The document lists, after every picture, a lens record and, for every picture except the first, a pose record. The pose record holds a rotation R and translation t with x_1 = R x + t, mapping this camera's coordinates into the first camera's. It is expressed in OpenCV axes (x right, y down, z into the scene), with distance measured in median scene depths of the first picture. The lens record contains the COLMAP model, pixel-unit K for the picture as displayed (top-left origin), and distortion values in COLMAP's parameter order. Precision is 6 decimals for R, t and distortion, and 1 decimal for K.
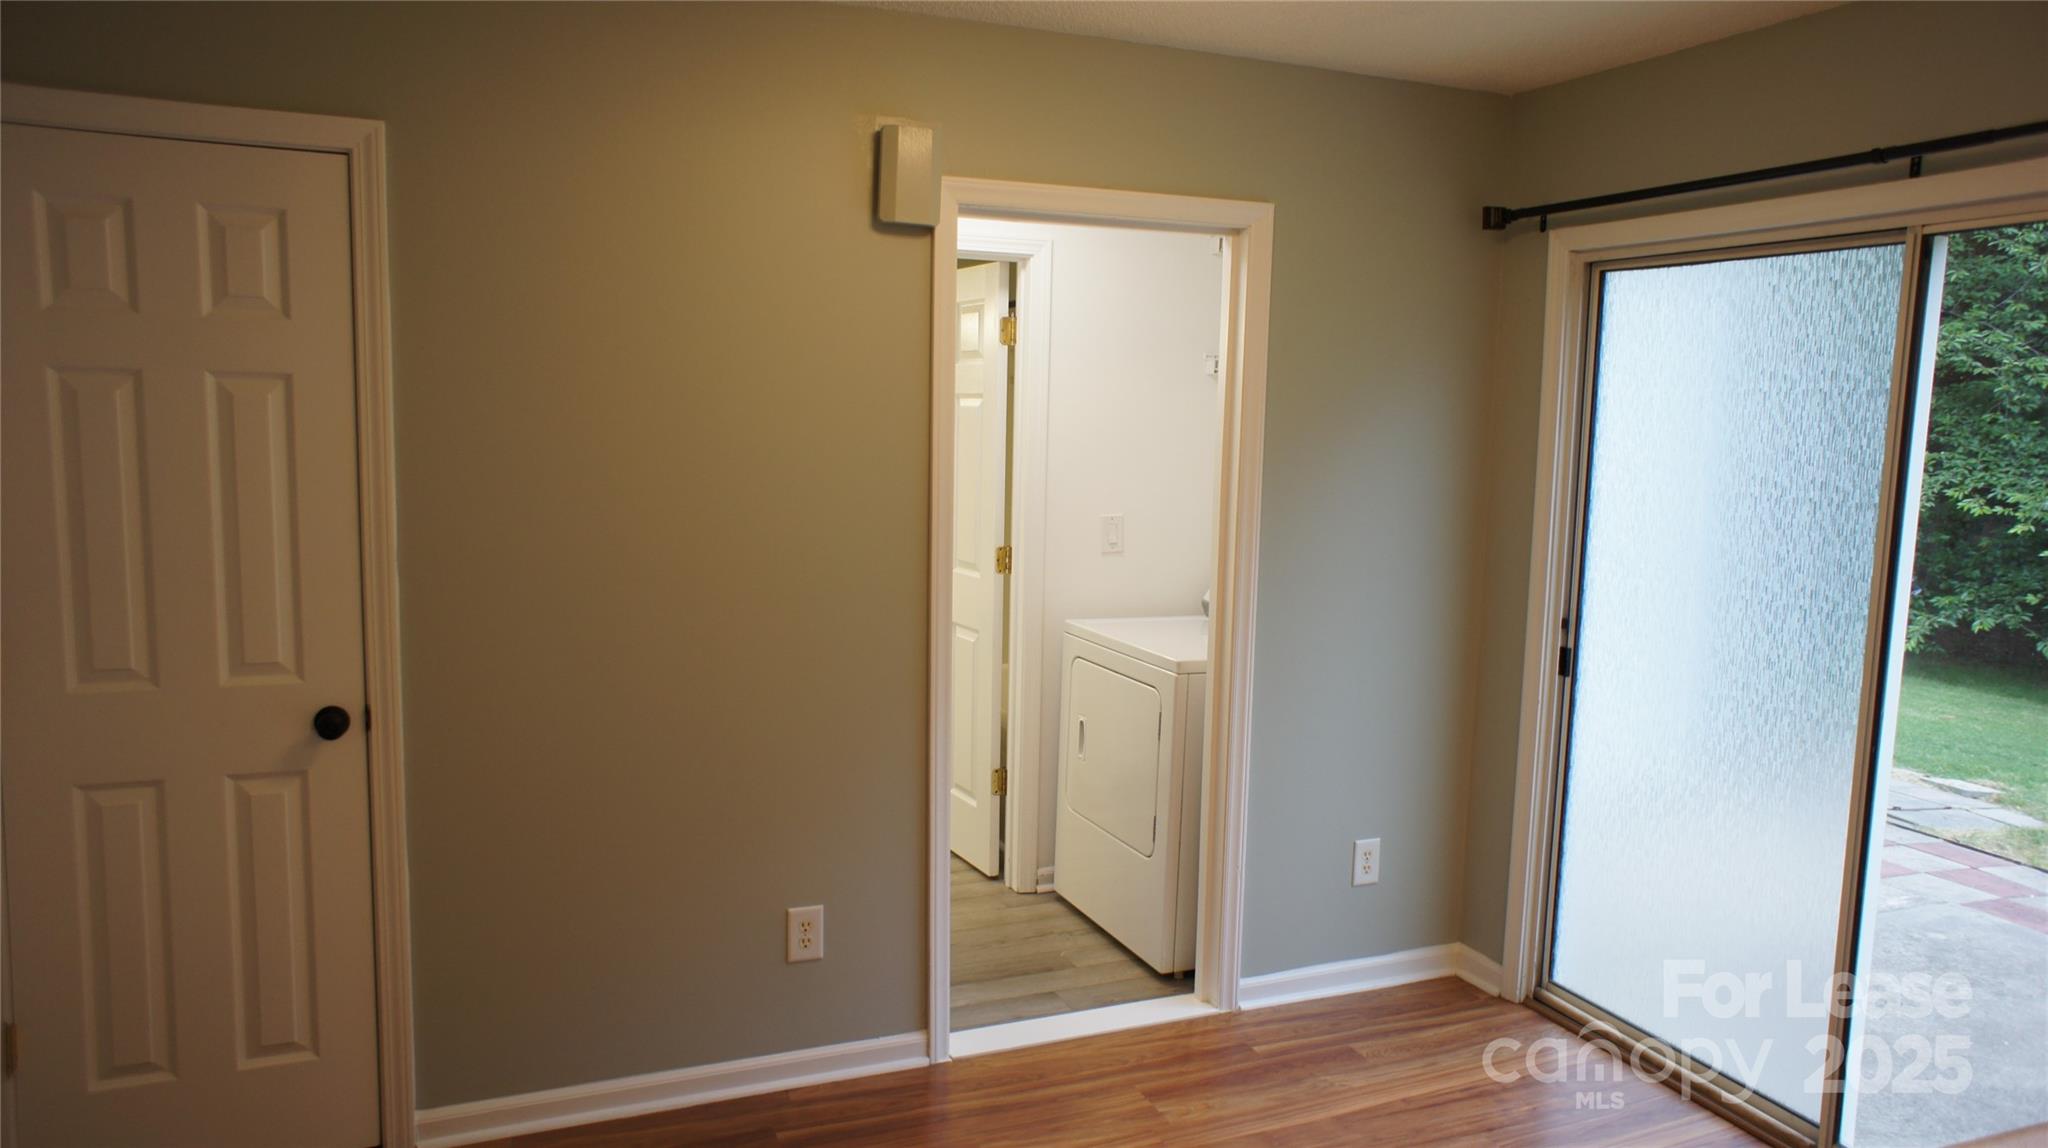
lens RADIAL K [[1381.6, 0, 1024.0], [0, 1381.6, 574.0], [0, 0, 1]] dist [-0.066725, 0.076081]
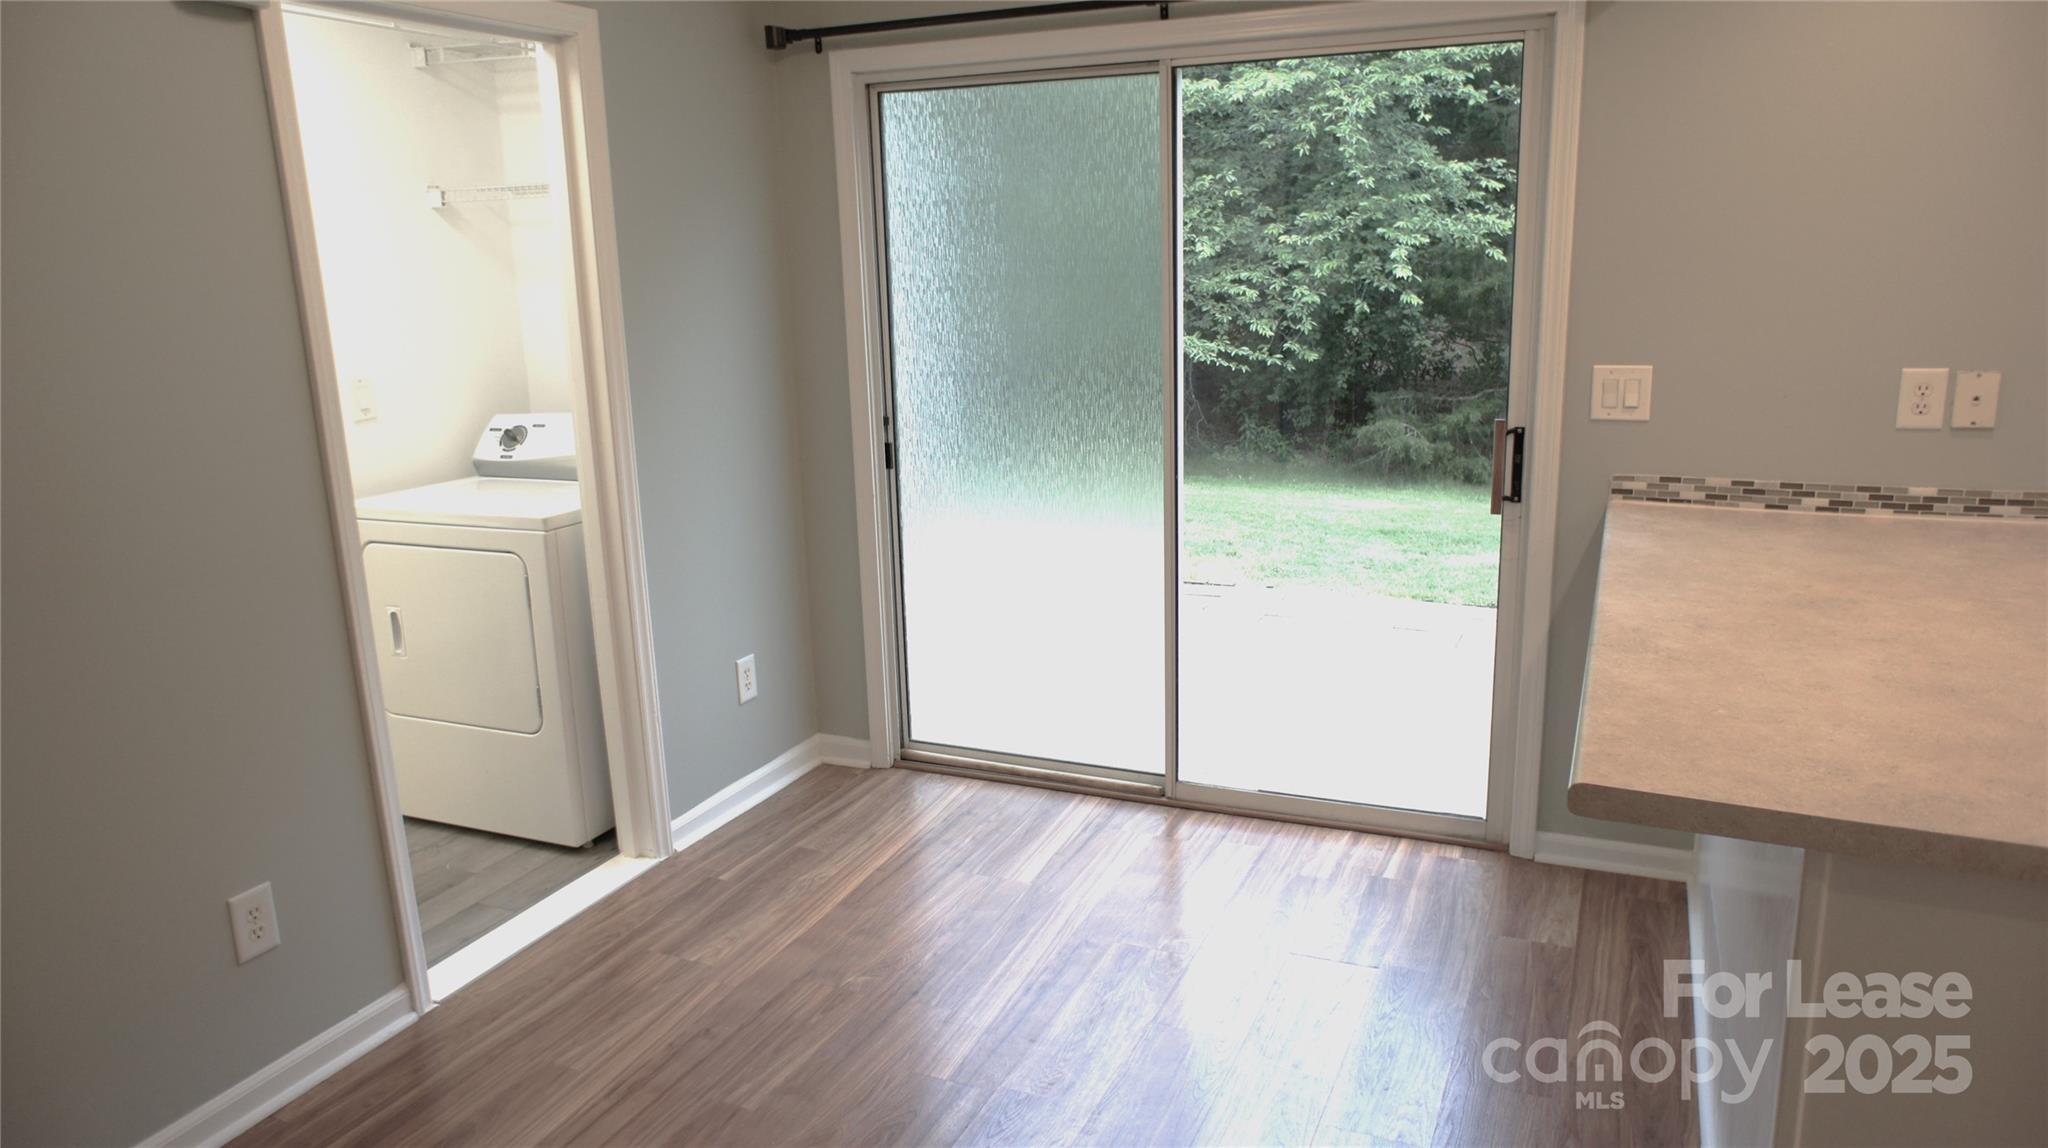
lens RADIAL K [[1381.6, 0, 1024.0], [0, 1381.6, 574.0], [0, 0, 1]] dist [-0.066725, 0.076081]
pose [[0.724471, -0.199939, 0.659671, -0.281150], [0.128036, 0.979387, 0.156229, -0.002384], [-0.677310, -0.028721, 0.735137, 0.107671]]
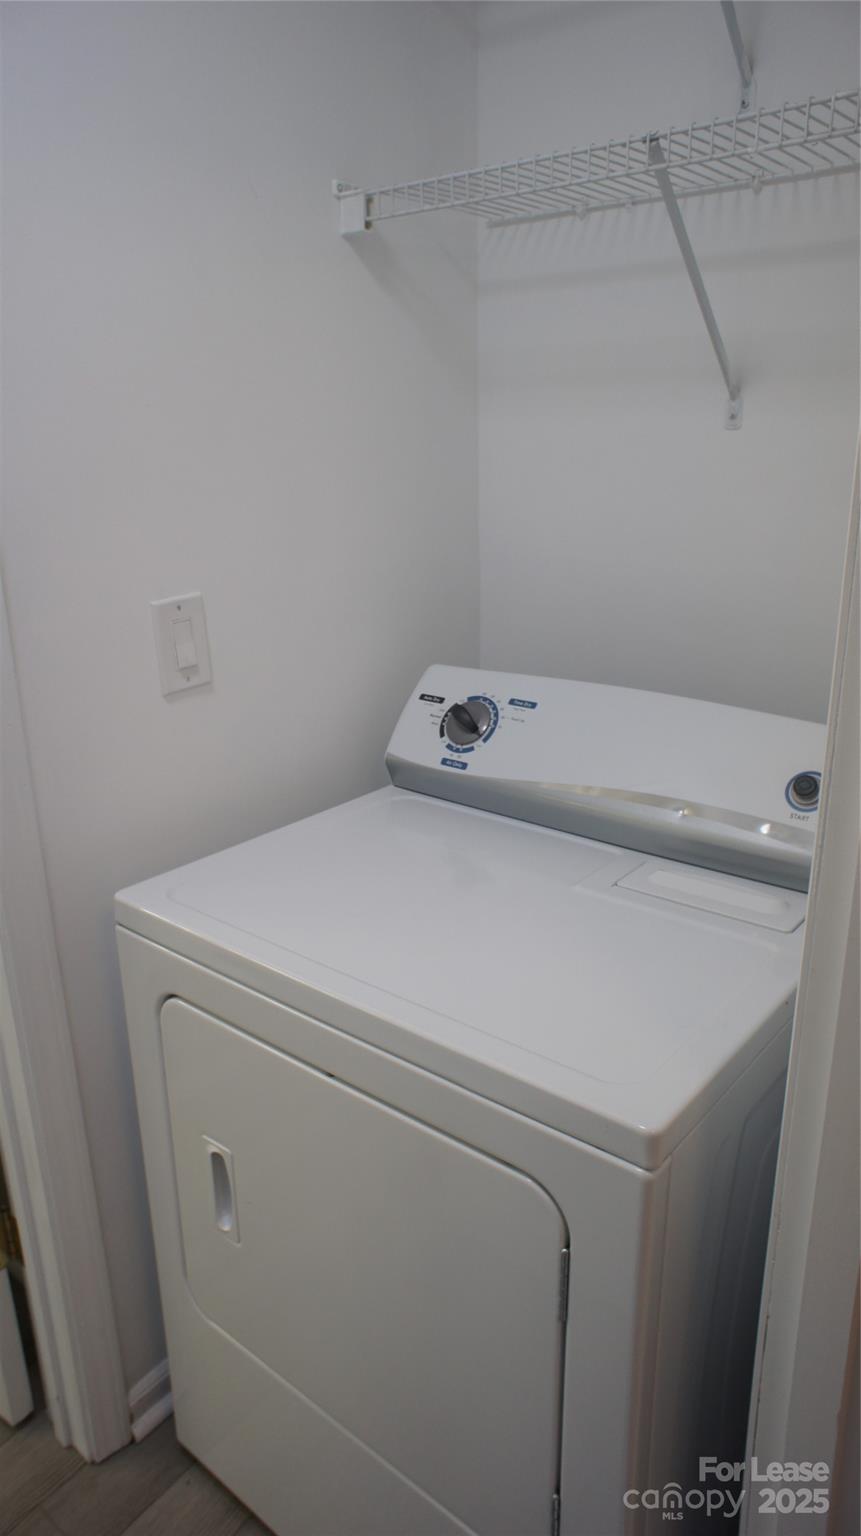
lens RADIAL K [[1035.4, 0, 425.8], [0, 1035.4, 771.7], [0, 0, 1]] dist [-0.068070, 0.083276]
pose [[0.887276, -0.184822, 0.422589, -0.009858], [0.094990, 0.969787, 0.224700, -0.068480], [-0.451351, -0.159229, 0.878025, 0.878534]]
